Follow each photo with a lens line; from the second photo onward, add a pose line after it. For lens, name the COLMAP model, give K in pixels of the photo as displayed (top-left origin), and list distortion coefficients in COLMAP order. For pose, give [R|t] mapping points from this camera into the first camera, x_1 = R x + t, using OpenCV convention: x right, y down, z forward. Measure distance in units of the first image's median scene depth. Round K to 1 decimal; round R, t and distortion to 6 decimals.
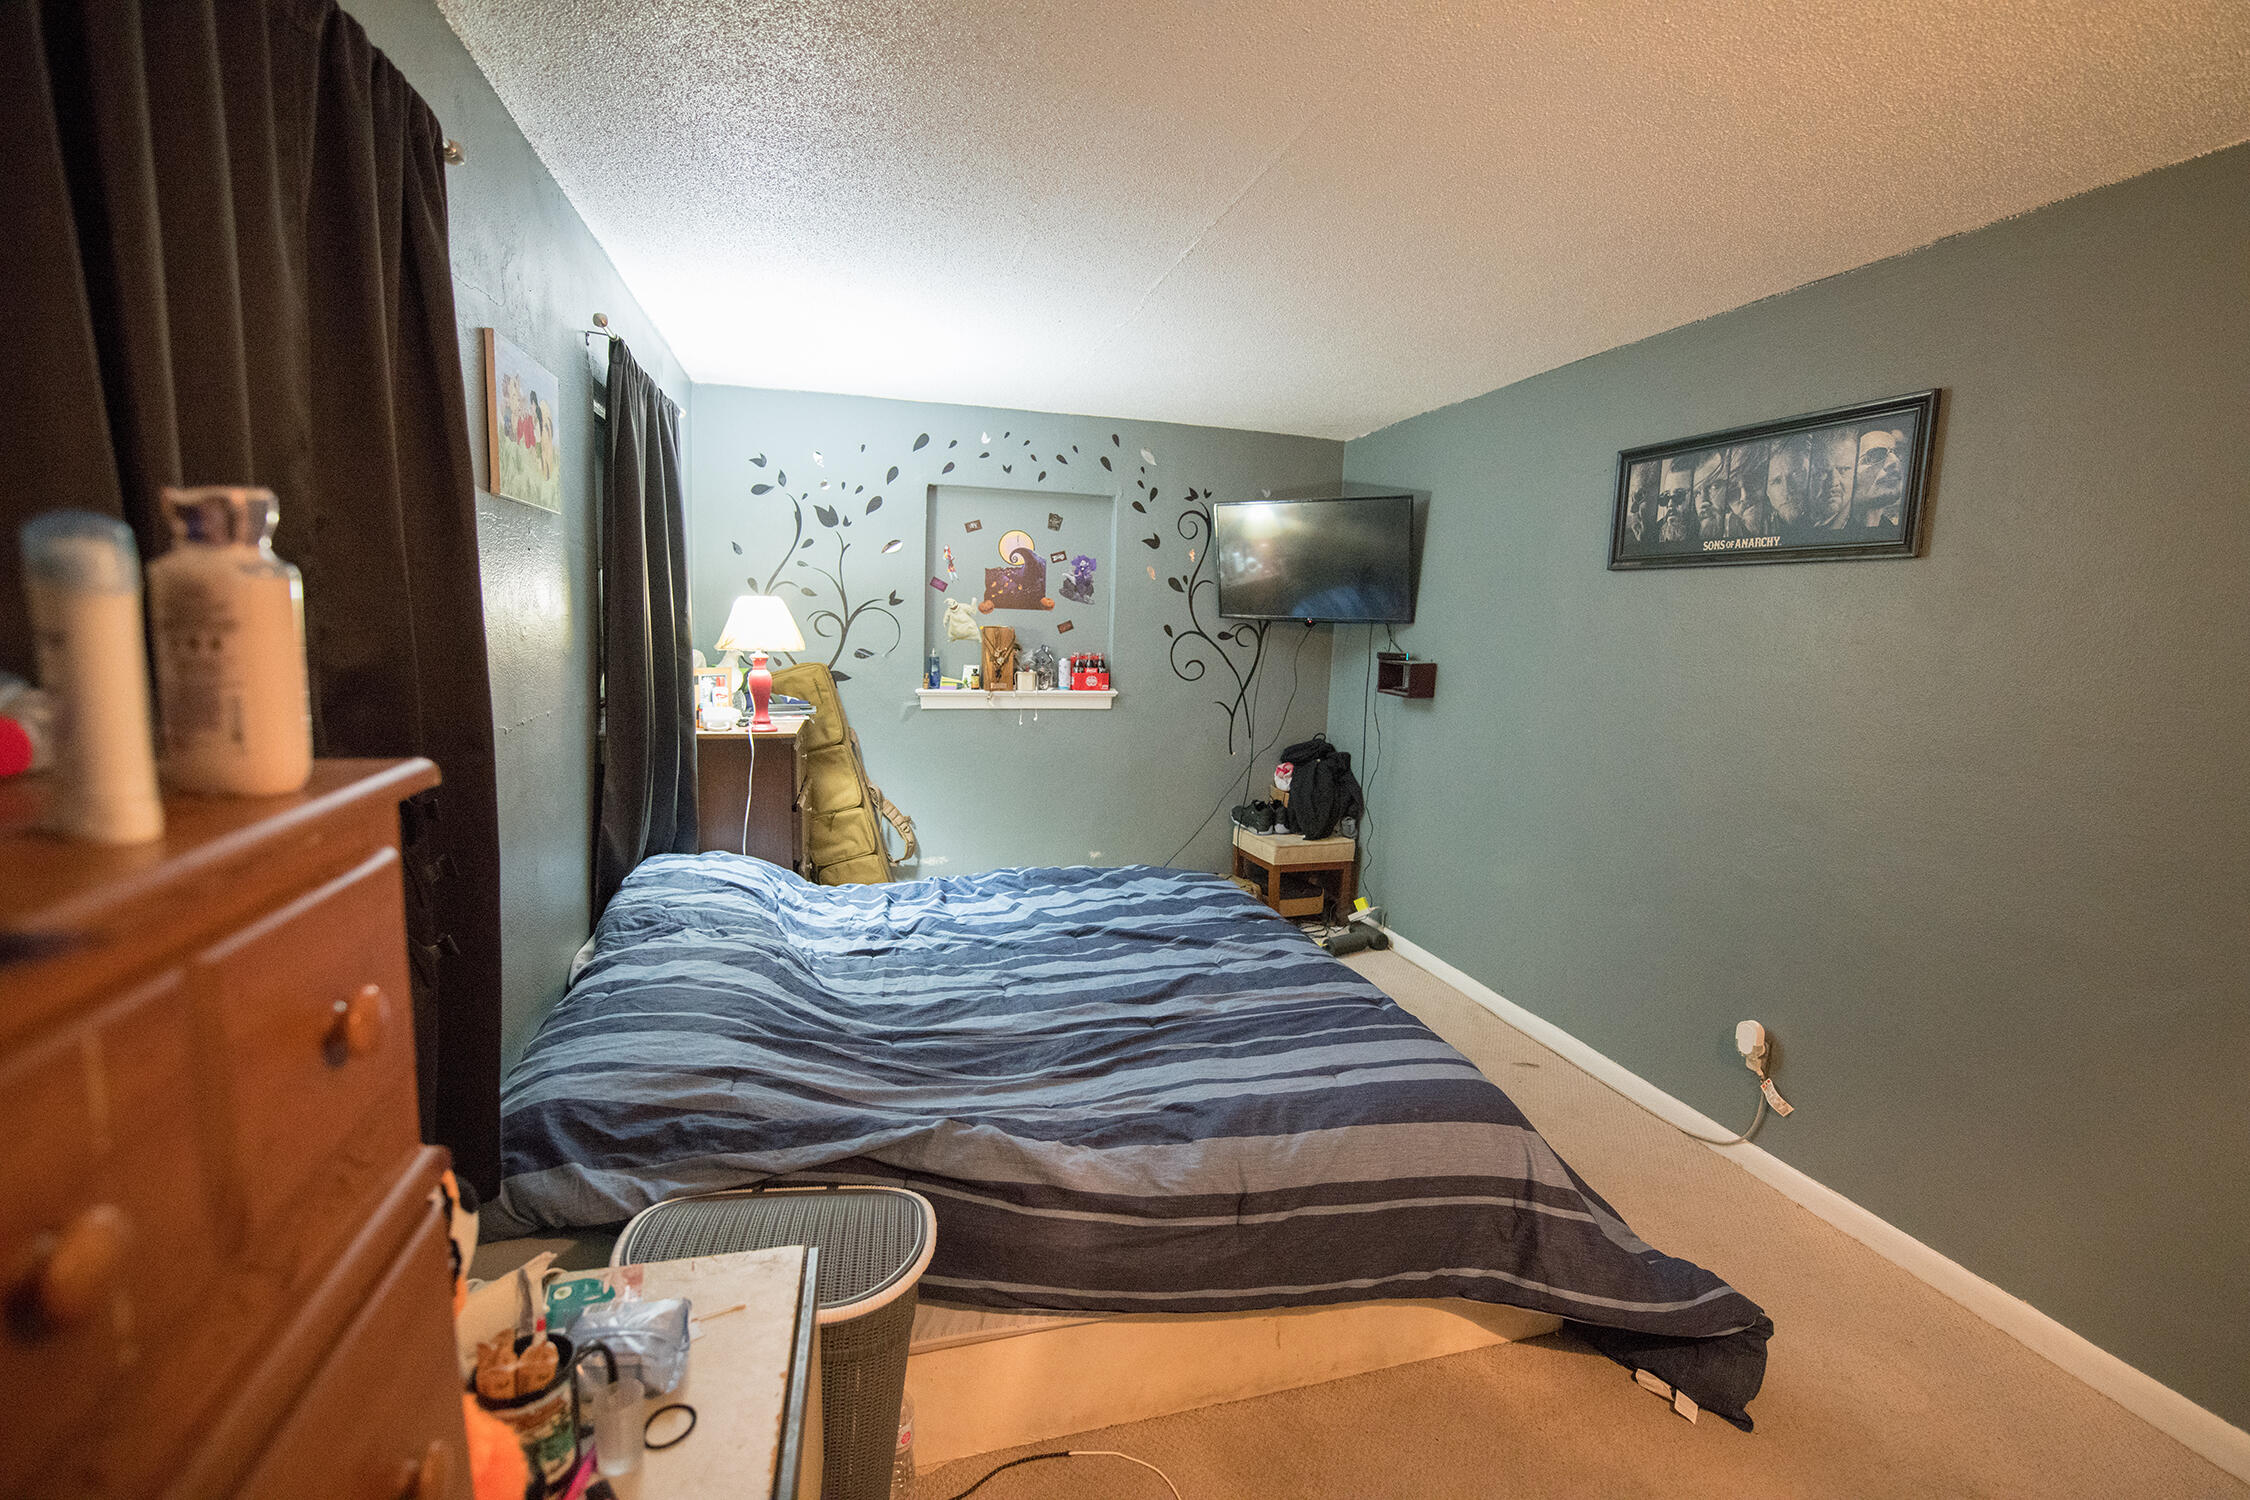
lens RADIAL K [[956.6, 0, 1130.6], [0, 956.6, 749.2], [0, 0, 1]] dist [-0.009785, -0.000219]
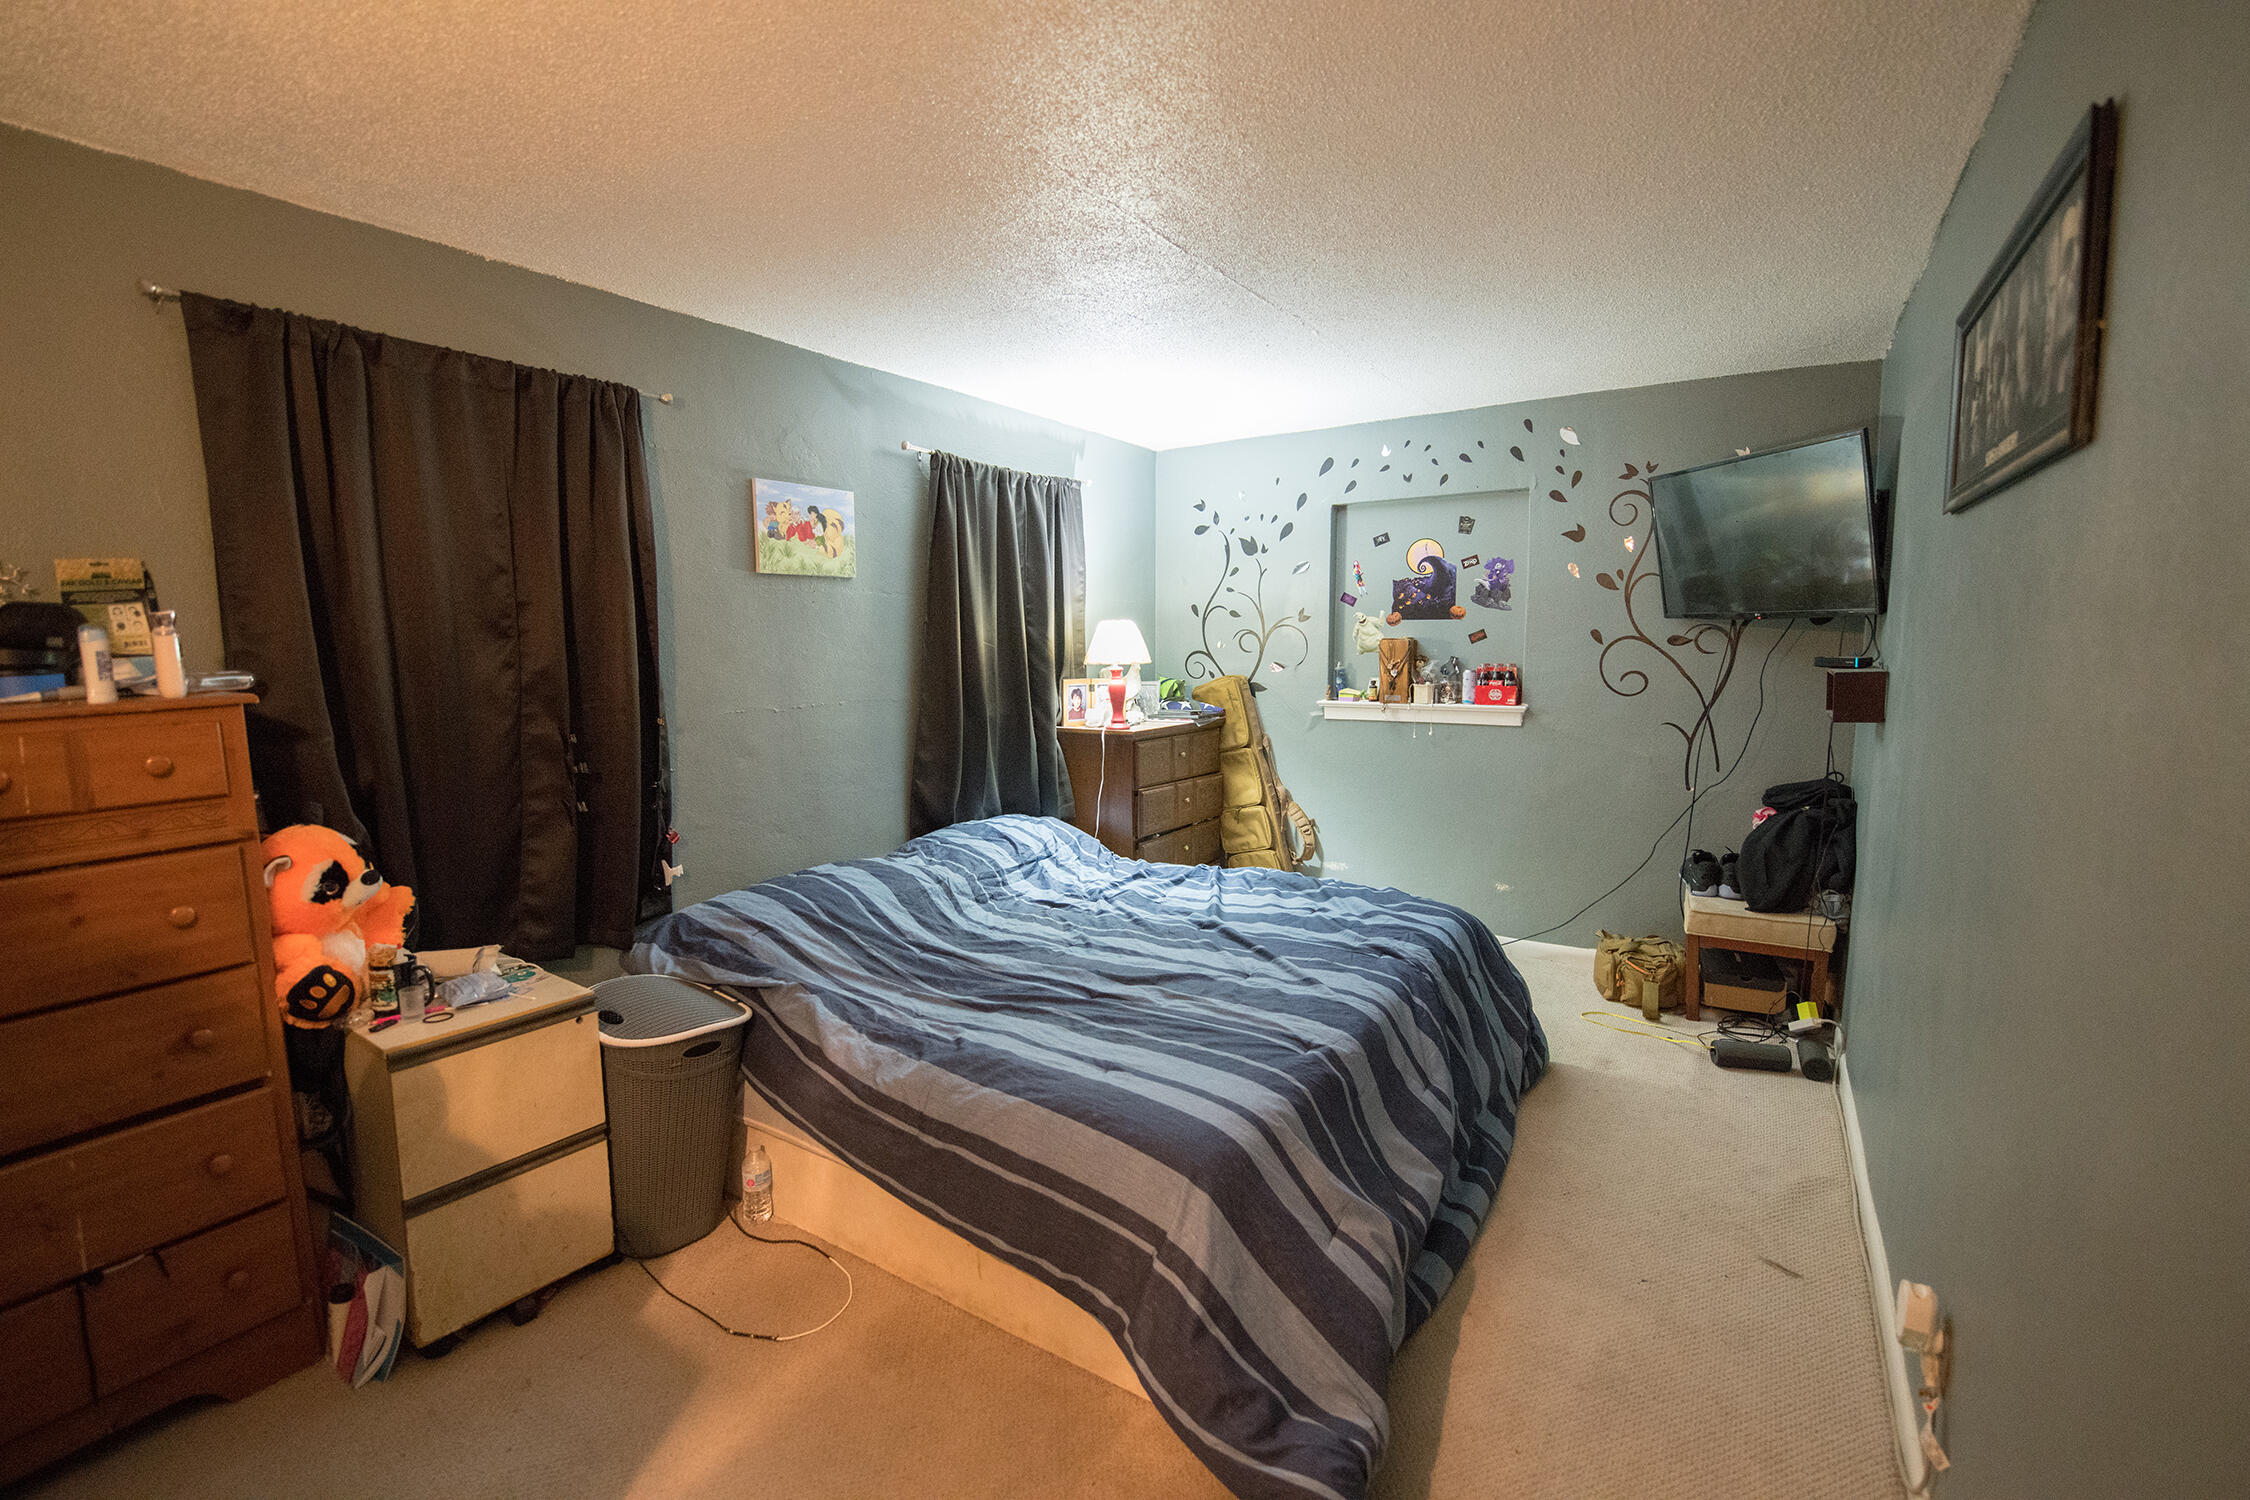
lens RADIAL K [[956.6, 0, 1130.6], [0, 956.6, 749.2], [0, 0, 1]] dist [-0.009785, -0.000219]
pose [[0.658167, 0.053615, -0.750960, 0.463164], [-0.069305, 0.997540, 0.010479, -0.005505], [0.749675, 0.045149, 0.660264, 0.158228]]
